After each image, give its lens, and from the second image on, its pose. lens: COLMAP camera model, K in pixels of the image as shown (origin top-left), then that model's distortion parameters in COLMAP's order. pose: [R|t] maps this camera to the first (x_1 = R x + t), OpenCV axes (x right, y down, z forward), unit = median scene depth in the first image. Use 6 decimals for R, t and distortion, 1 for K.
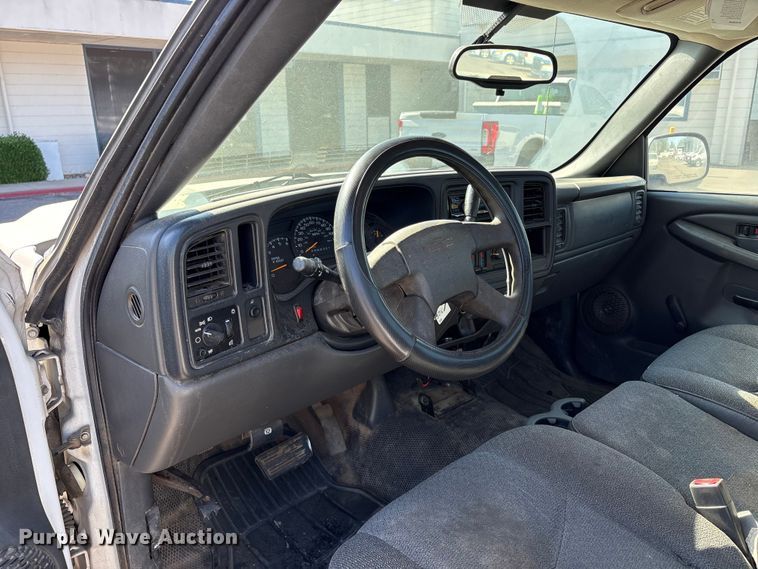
lens RADIAL K [[578.3, 0, 386.1], [0, 578.3, 278.3], [0, 0, 1]] dist [0.039794, -0.040552]
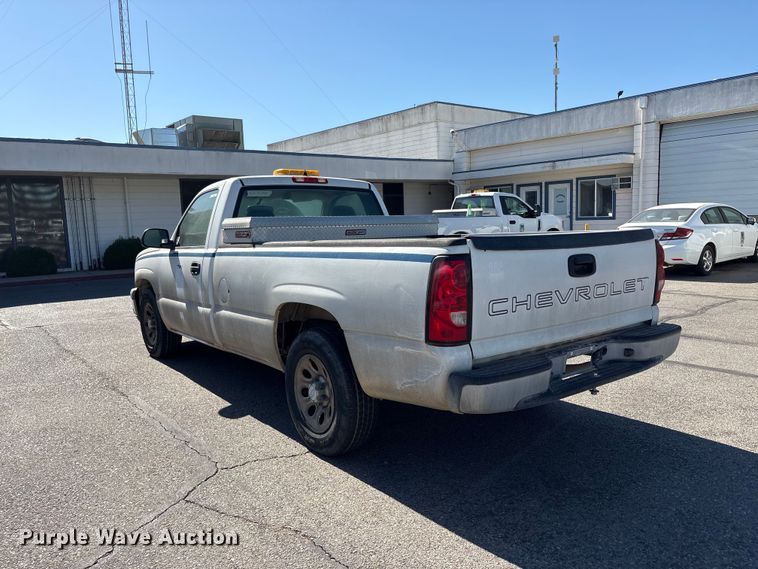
lens RADIAL K [[578.3, 0, 383.4], [0, 578.3, 285.7], [0, 0, 1]] dist [0.039794, -0.040552]
pose [[0.992497, -0.007393, -0.122049, 1.840860], [-0.012394, 0.986946, -0.160576, 1.047479], [0.121643, 0.160883, 0.979449, -3.575875]]
